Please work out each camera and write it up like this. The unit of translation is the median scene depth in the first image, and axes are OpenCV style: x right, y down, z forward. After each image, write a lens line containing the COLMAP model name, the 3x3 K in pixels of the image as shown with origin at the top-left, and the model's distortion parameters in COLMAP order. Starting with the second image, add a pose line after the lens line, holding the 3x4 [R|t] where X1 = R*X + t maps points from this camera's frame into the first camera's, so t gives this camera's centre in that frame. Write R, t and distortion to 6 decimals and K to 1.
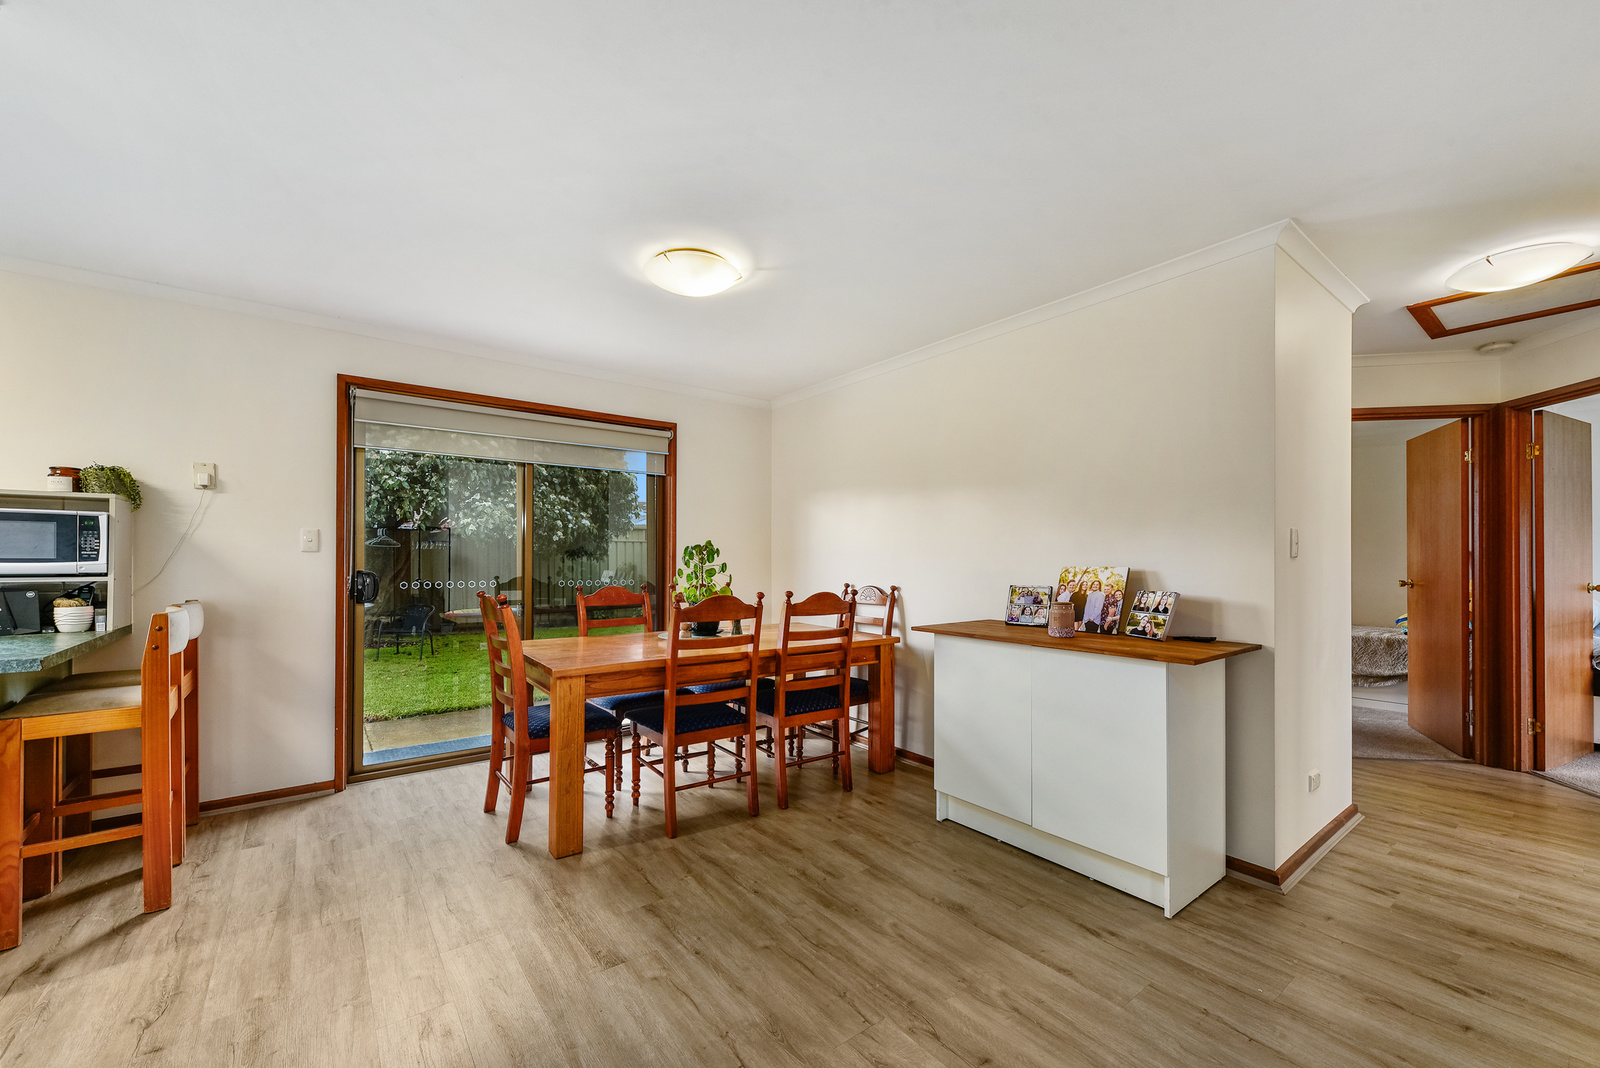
lens RADIAL K [[633.7, 0, 801.9], [0, 633.7, 550.5], [0, 0, 1]] dist [-0.000023, 0.000026]
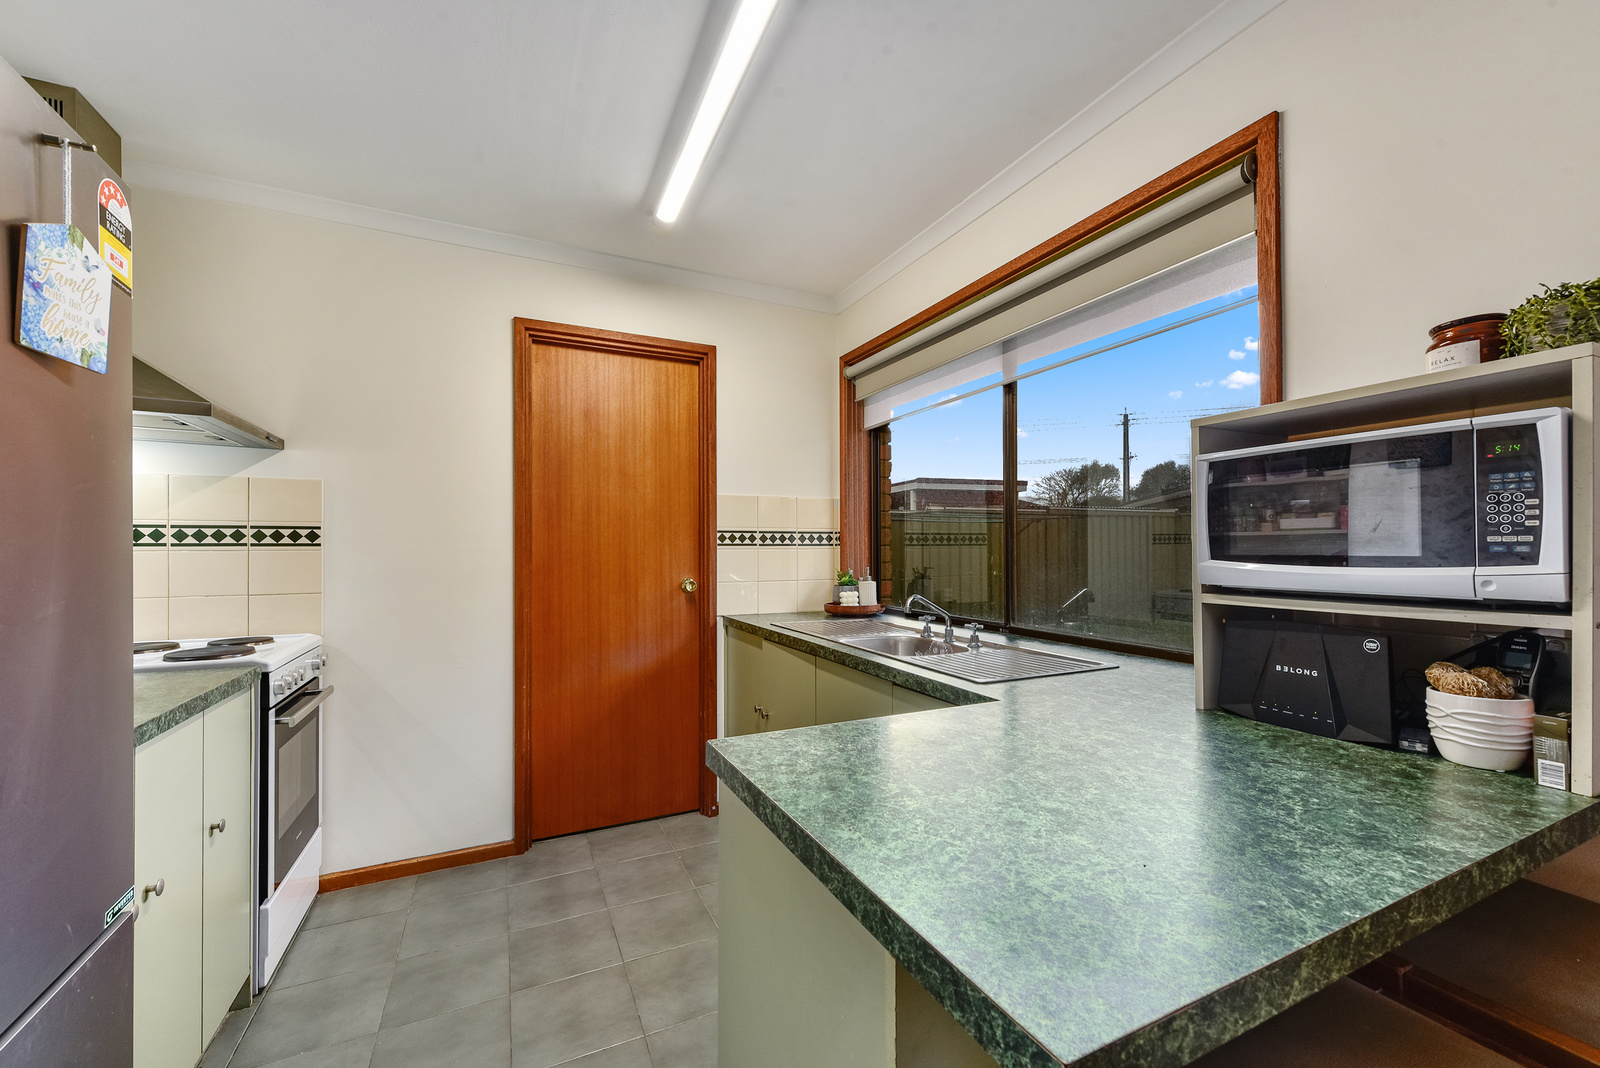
lens RADIAL K [[633.7, 0, 801.9], [0, 633.7, 550.5], [0, 0, 1]] dist [-0.000023, 0.000026]
pose [[-0.215166, -0.000568, -0.976577, -0.722398], [0.018014, 0.999827, -0.004550, 0.004441], [0.976411, -0.018571, -0.215119, 0.709406]]
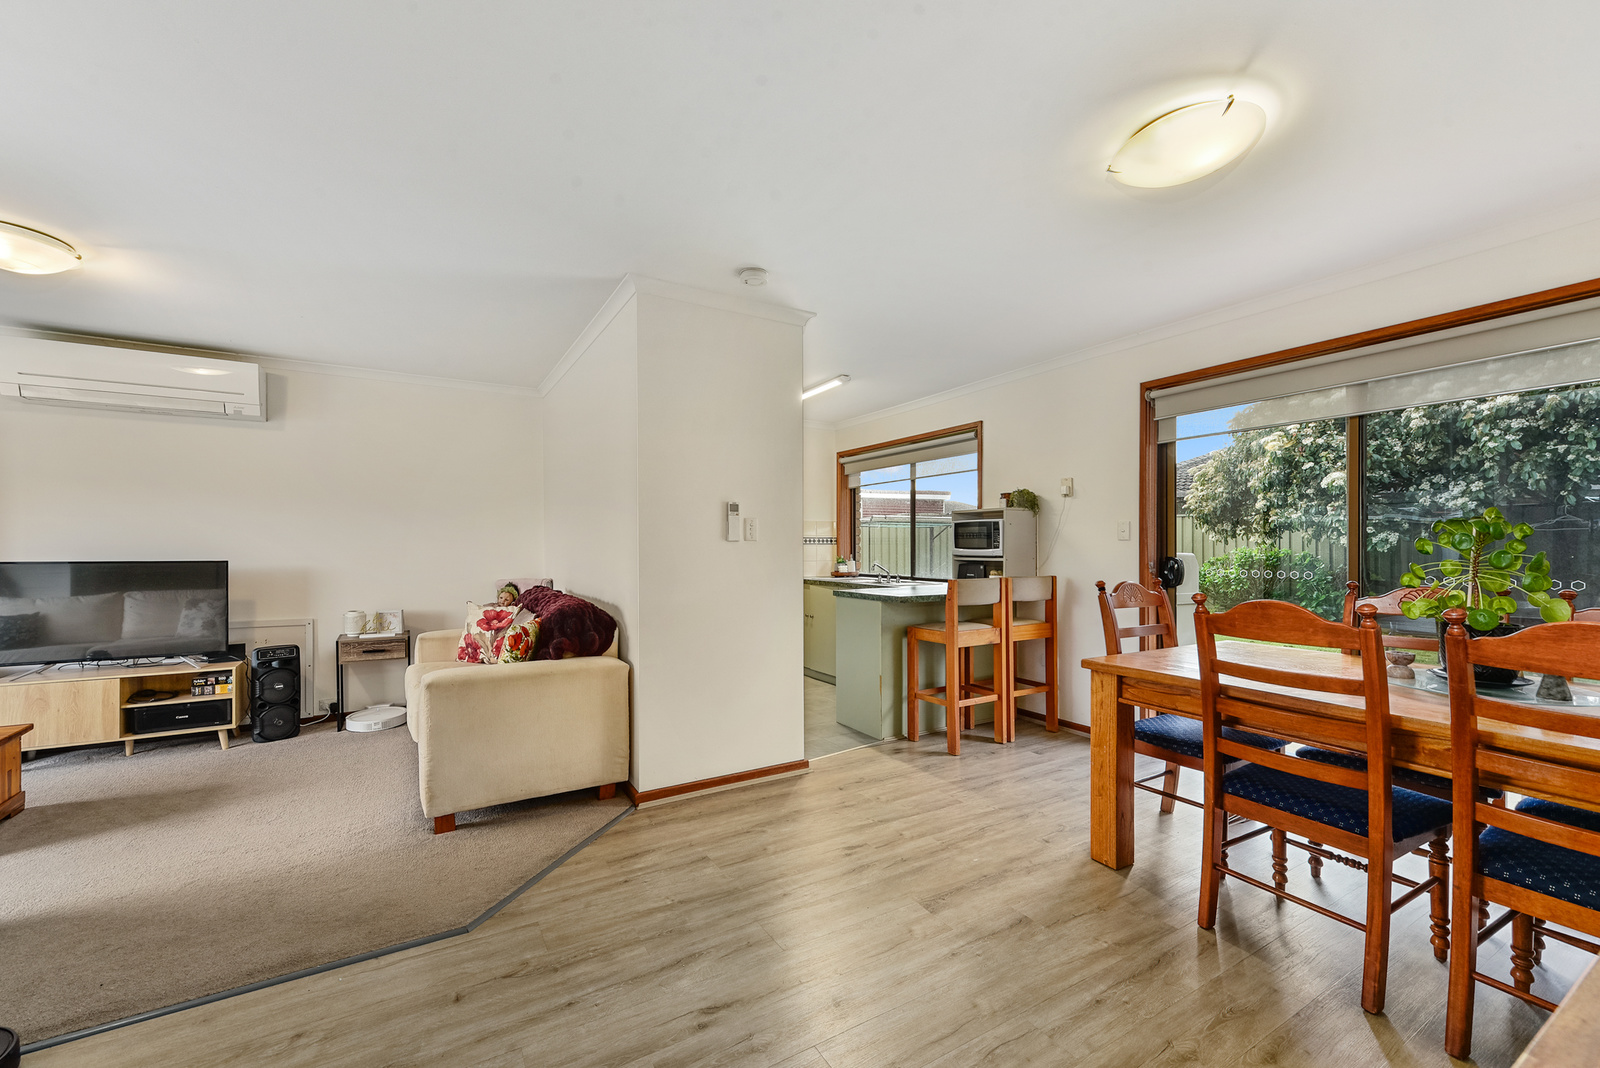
lens RADIAL K [[652.4, 0, 795.3], [0, 652.4, 549.5], [0, 0, 1]] dist [0.000168, -0.000018]
pose [[-0.128831, 0.001647, -0.991665, 0.652352], [0.019046, 0.999818, -0.000814, 0.010112], [0.991484, -0.018992, -0.128839, 0.689562]]
